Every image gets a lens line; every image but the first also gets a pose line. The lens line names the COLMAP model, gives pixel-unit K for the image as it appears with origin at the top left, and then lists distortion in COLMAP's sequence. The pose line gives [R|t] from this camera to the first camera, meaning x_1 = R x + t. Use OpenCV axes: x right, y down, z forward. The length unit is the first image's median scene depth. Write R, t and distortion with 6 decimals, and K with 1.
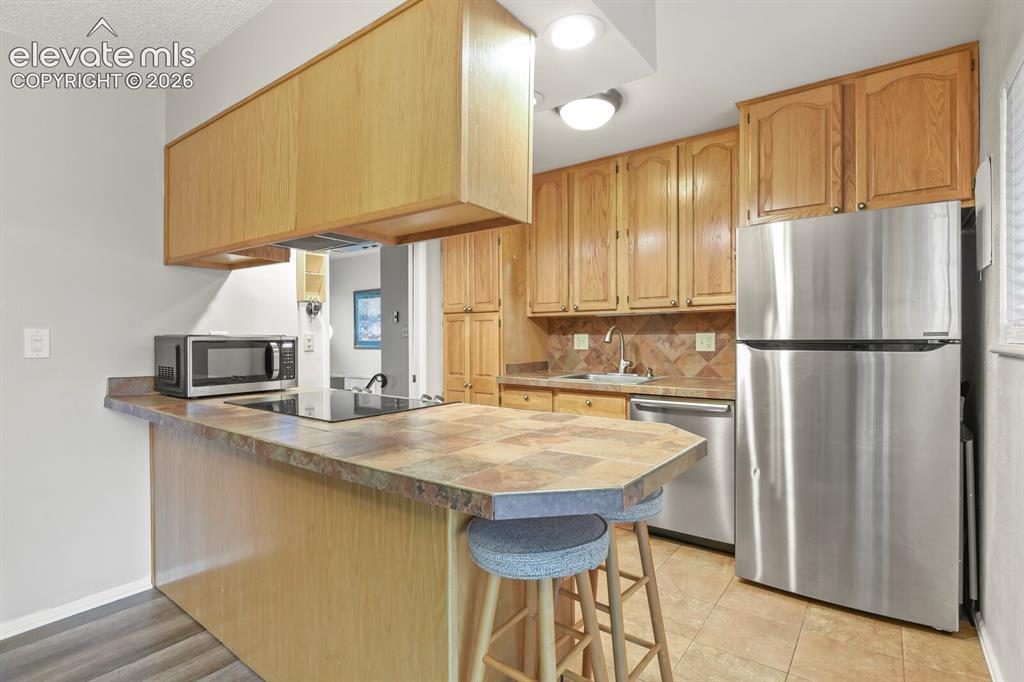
lens RADIAL K [[490.6, 0, 512.0], [0, 490.6, 341.0], [0, 0, 1]] dist [0.000192, -0.004501]
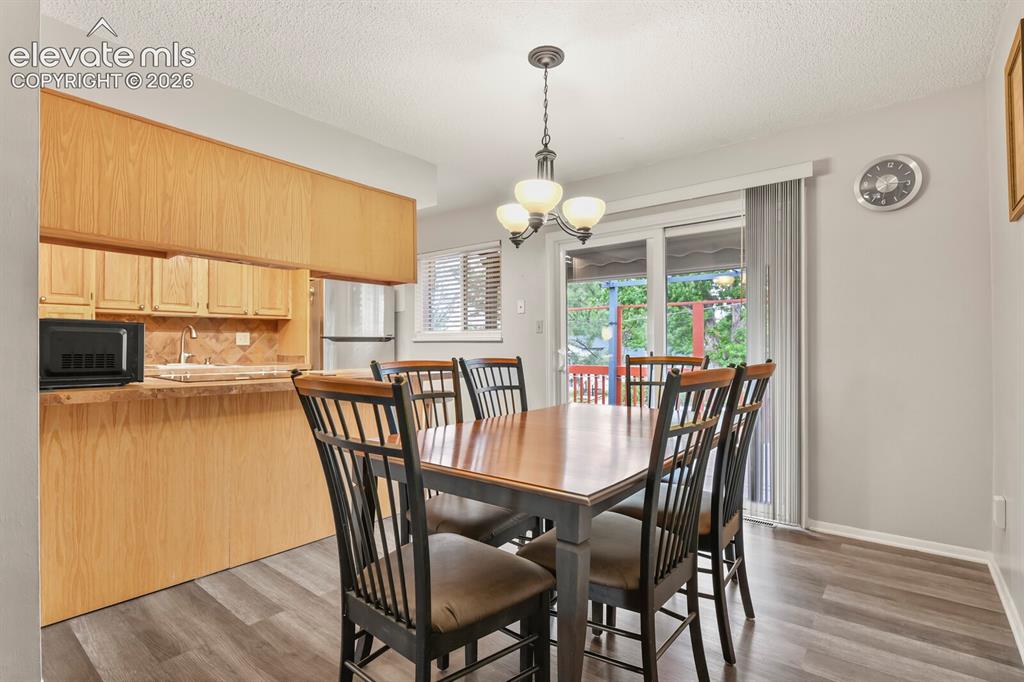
lens RADIAL K [[497.9, 0, 519.6], [0, 497.9, 341.5], [0, 0, 1]] dist [0.000373, -0.005491]
pose [[0.019226, 0.009005, 0.999775, -1.097552], [0.004688, 0.999948, -0.009097, 0.028130], [-0.999804, 0.004862, 0.019183, 0.129872]]
